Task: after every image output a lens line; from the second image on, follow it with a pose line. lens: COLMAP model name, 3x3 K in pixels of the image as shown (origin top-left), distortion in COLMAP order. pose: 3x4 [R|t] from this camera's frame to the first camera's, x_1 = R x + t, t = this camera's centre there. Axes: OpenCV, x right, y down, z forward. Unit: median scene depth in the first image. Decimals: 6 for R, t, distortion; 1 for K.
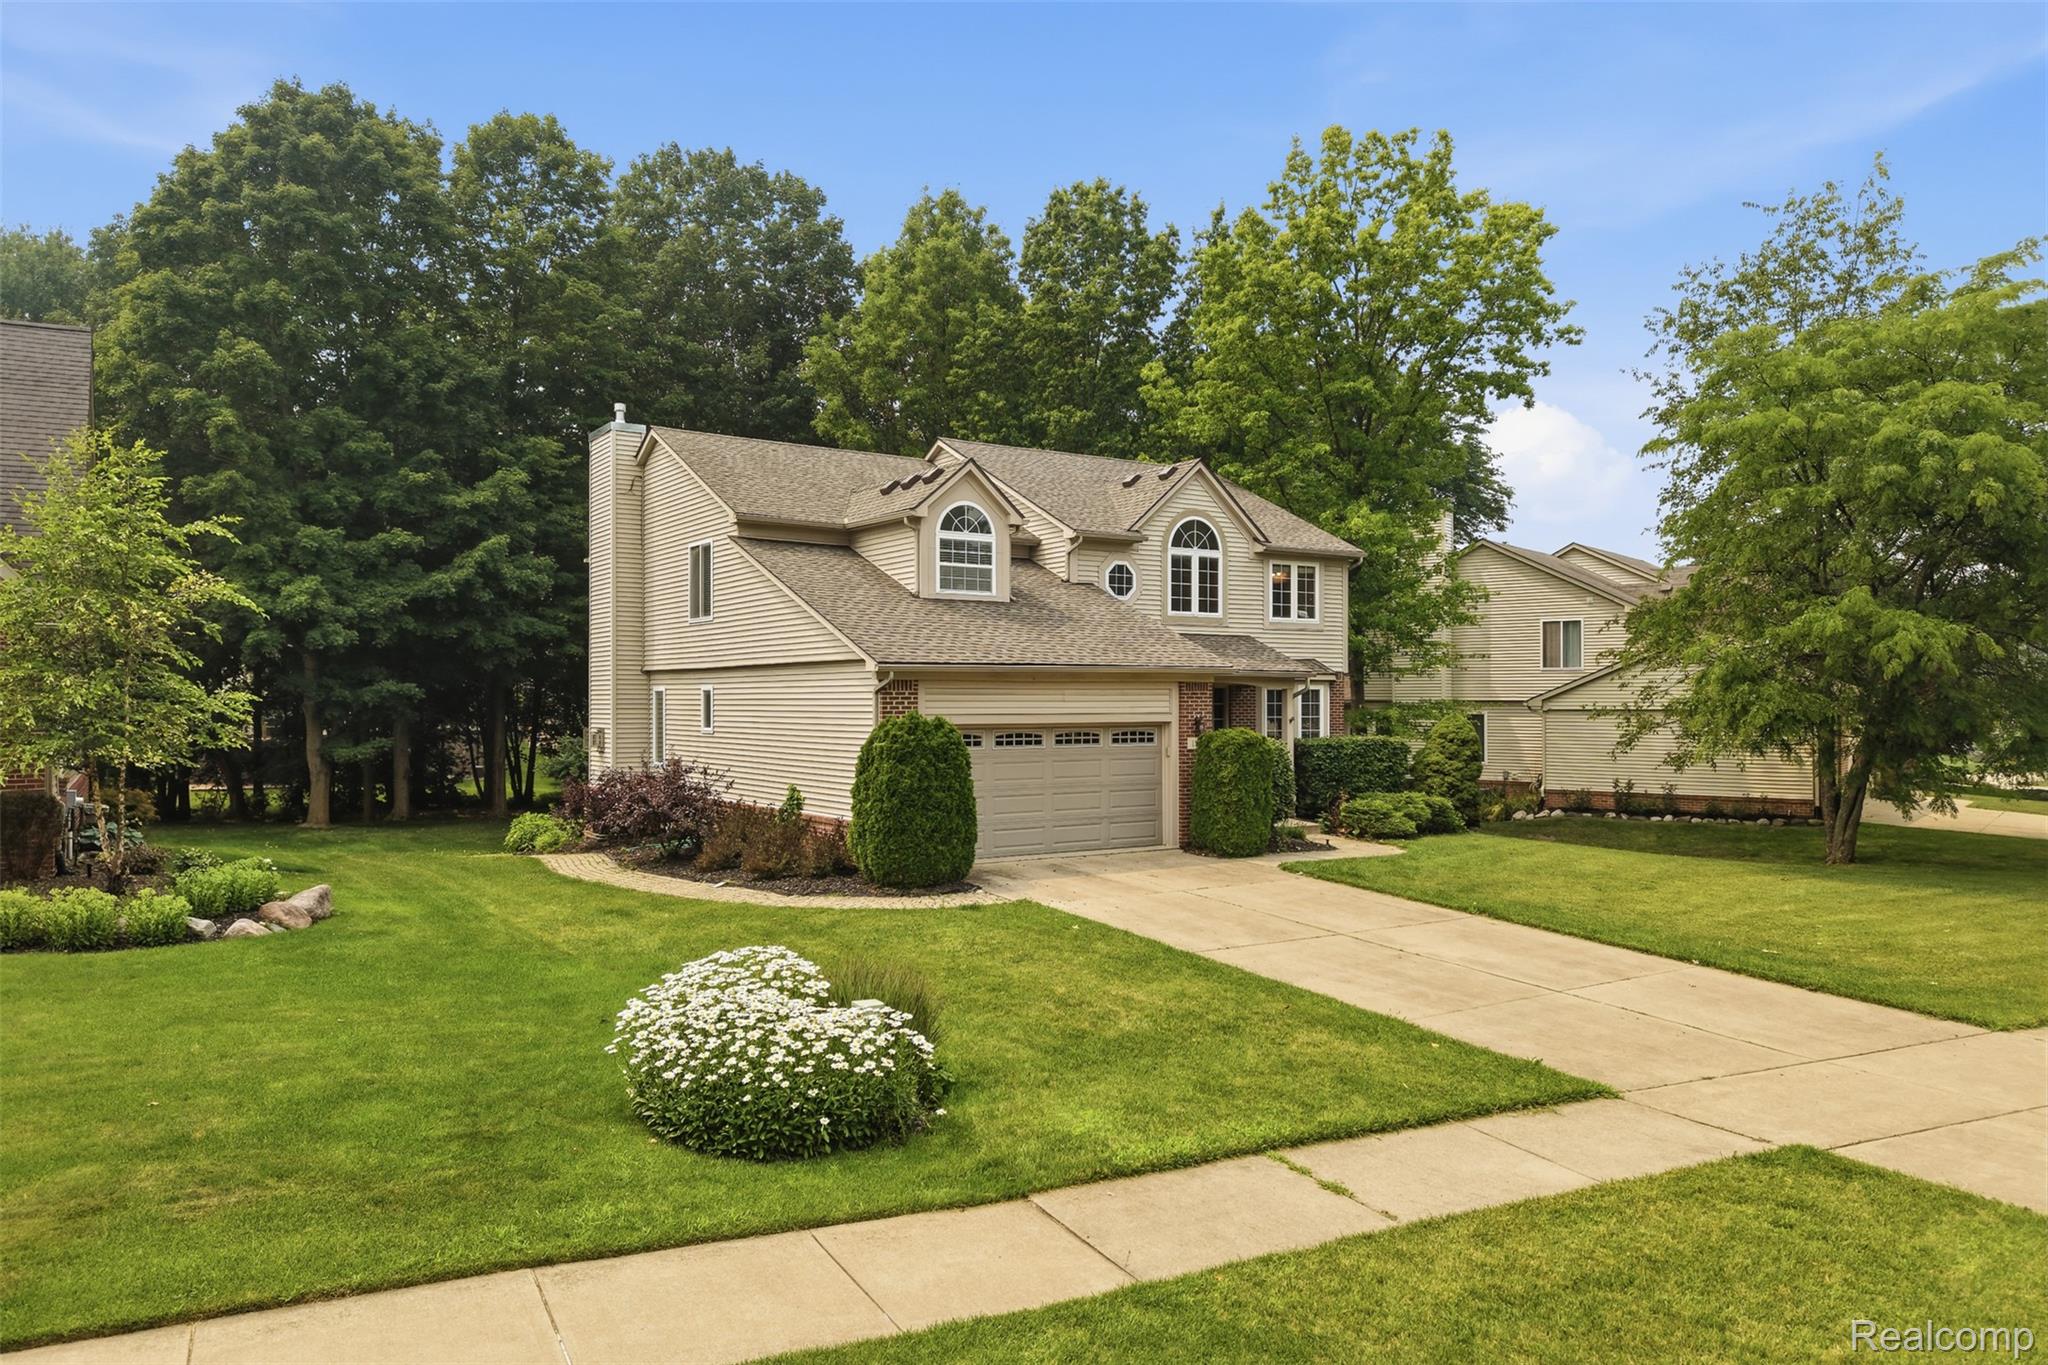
lens RADIAL K [[1411.2, 0, 1025.5], [0, 1411.2, 666.2], [0, 0, 1]] dist [0.051767, -0.005970]
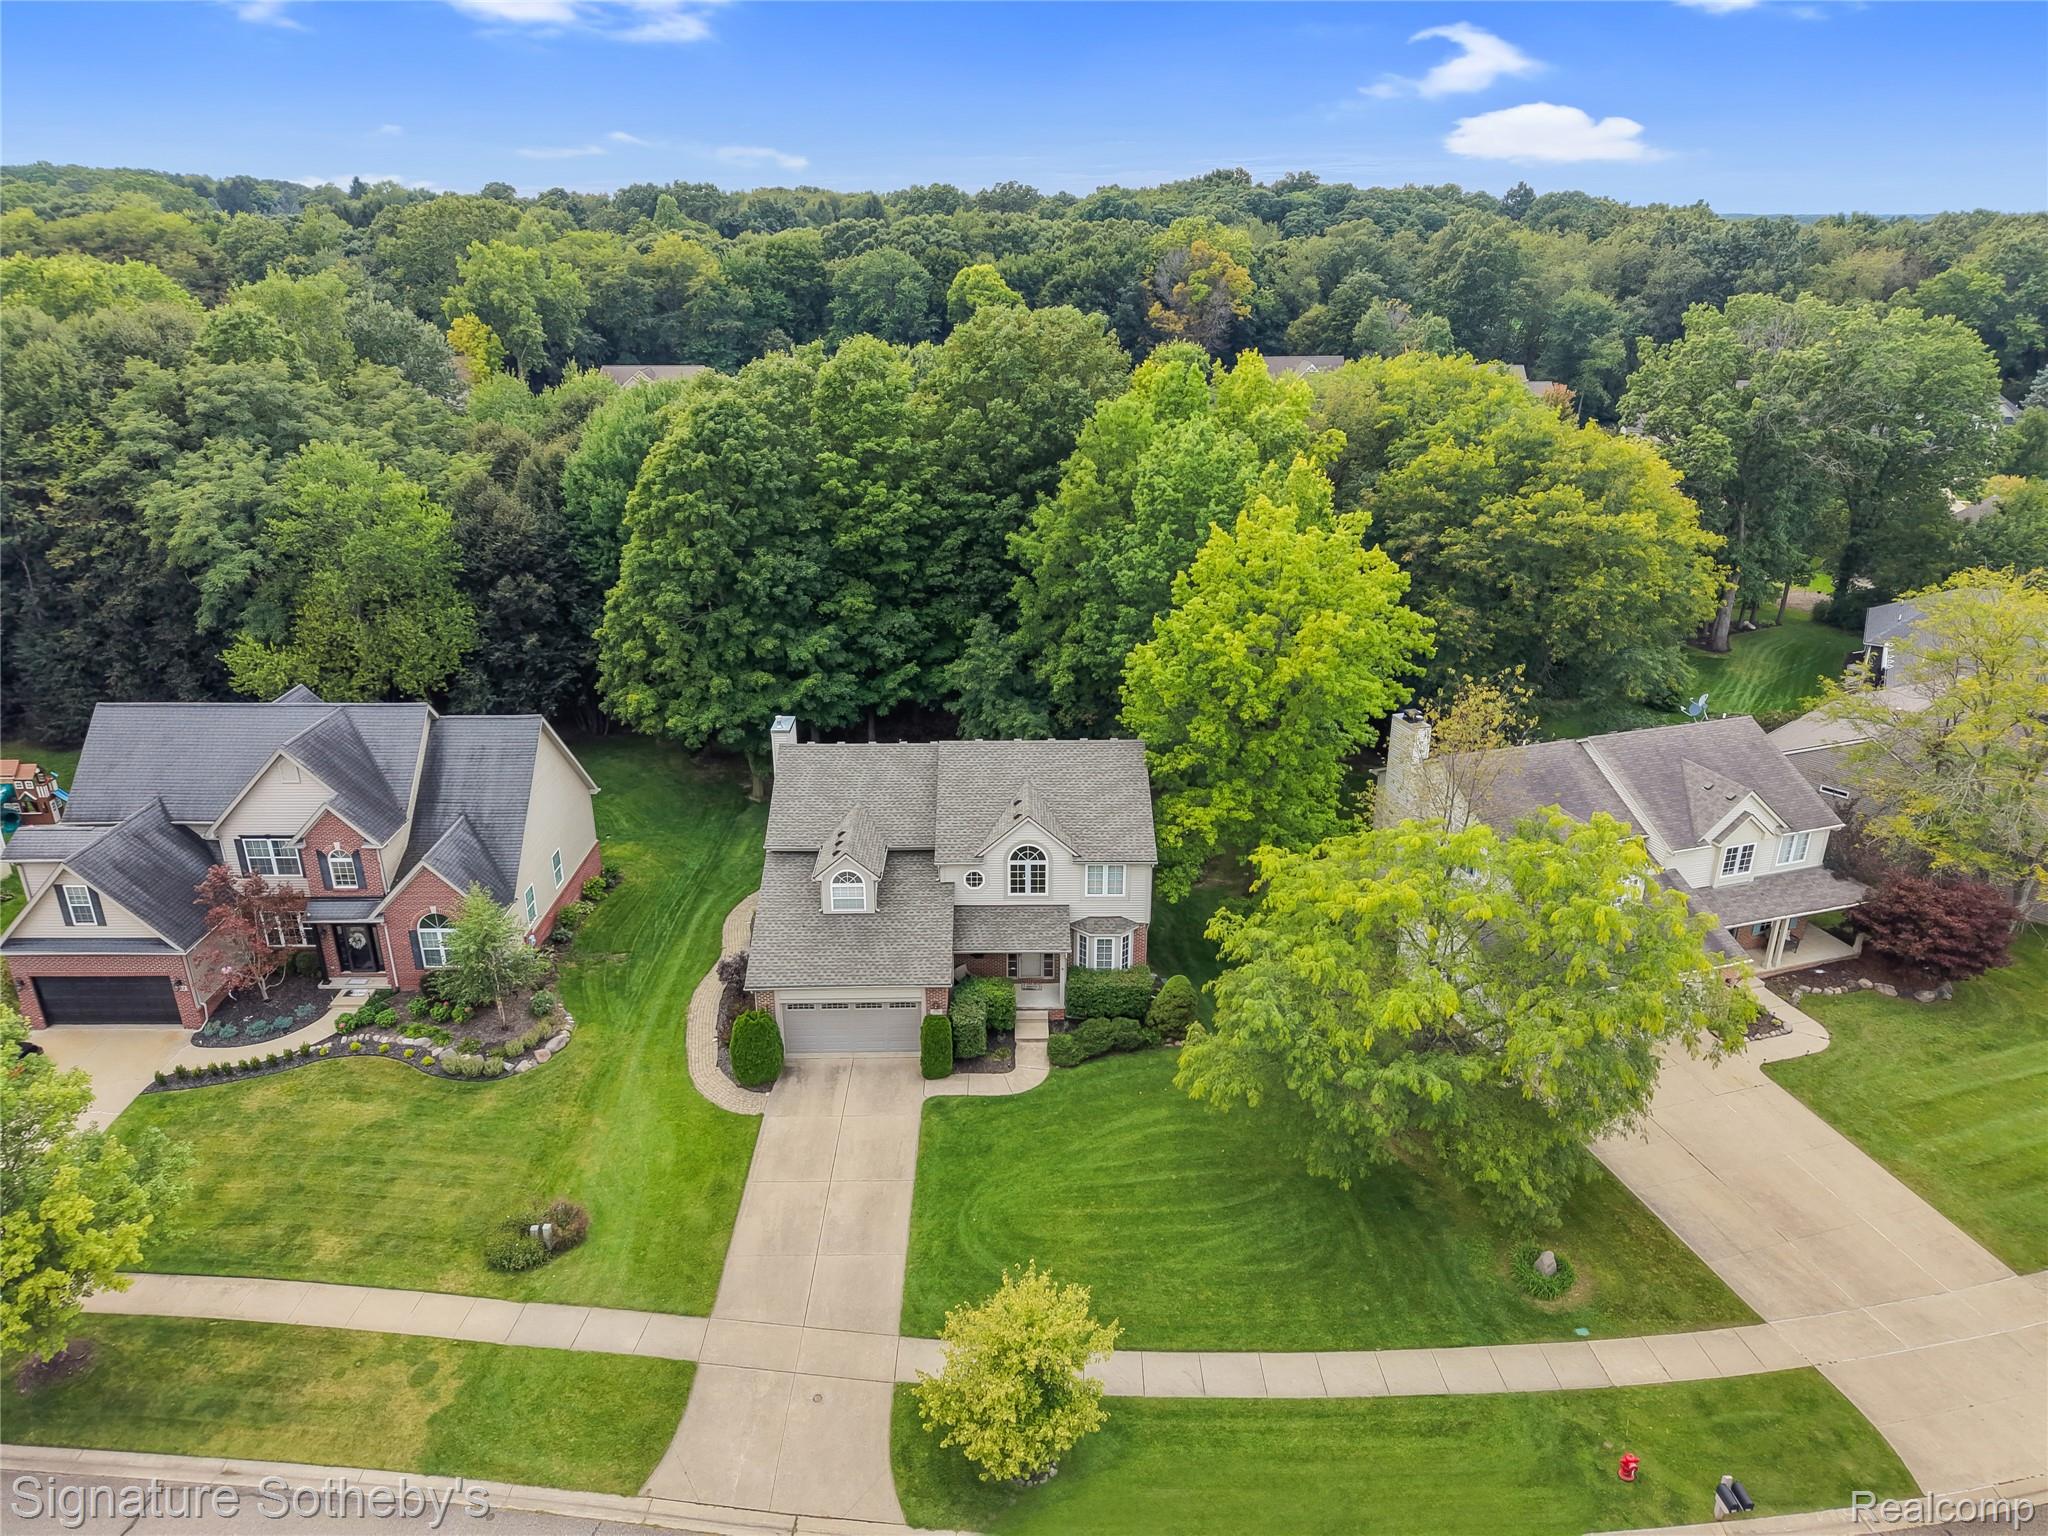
lens RADIAL K [[1456.6, 0, 1036.8], [0, 1456.6, 758.8], [0, 0, 1]] dist [0.024577, -0.016627]
pose [[0.840259, 0.198079, -0.504708, 0.976230], [0.018757, 0.919699, 0.392175, -0.871017], [0.541861, -0.338995, 0.769070, -0.312480]]
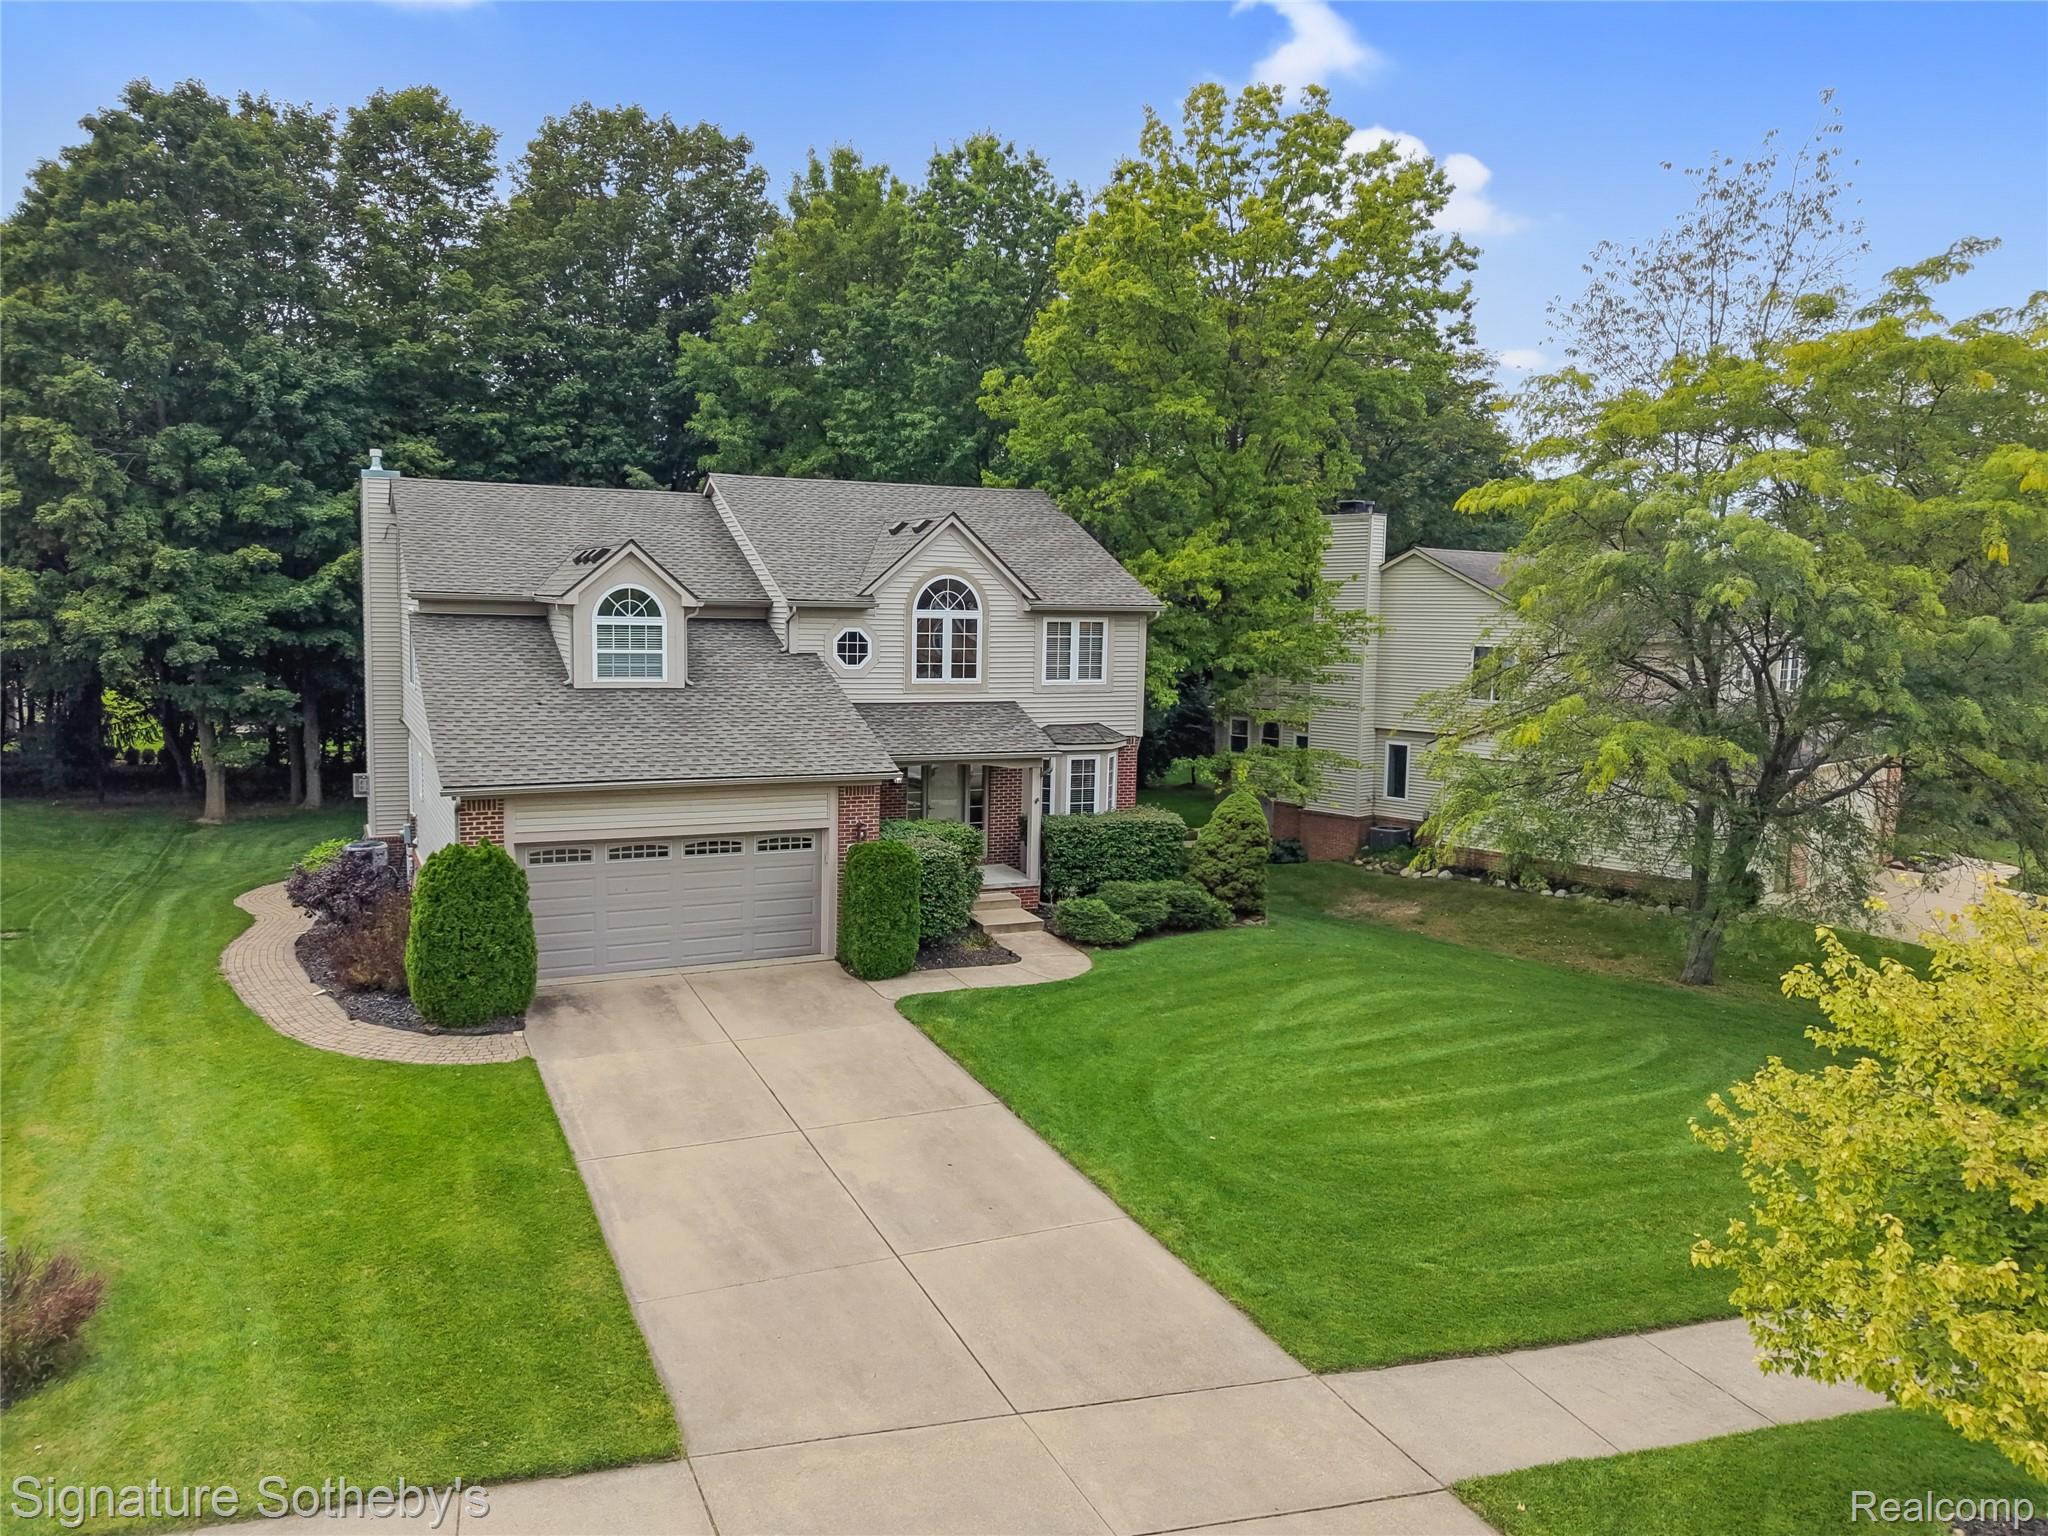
lens RADIAL K [[1456.6, 0, 939.4], [0, 1456.6, 779.0], [0, 0, 1]] dist [0.024577, -0.016627]
pose [[0.985188, 0.037556, -0.167317, 0.270438], [-0.013514, 0.989692, 0.142570, -0.106182], [0.170947, -0.138197, 0.975540, 0.055579]]
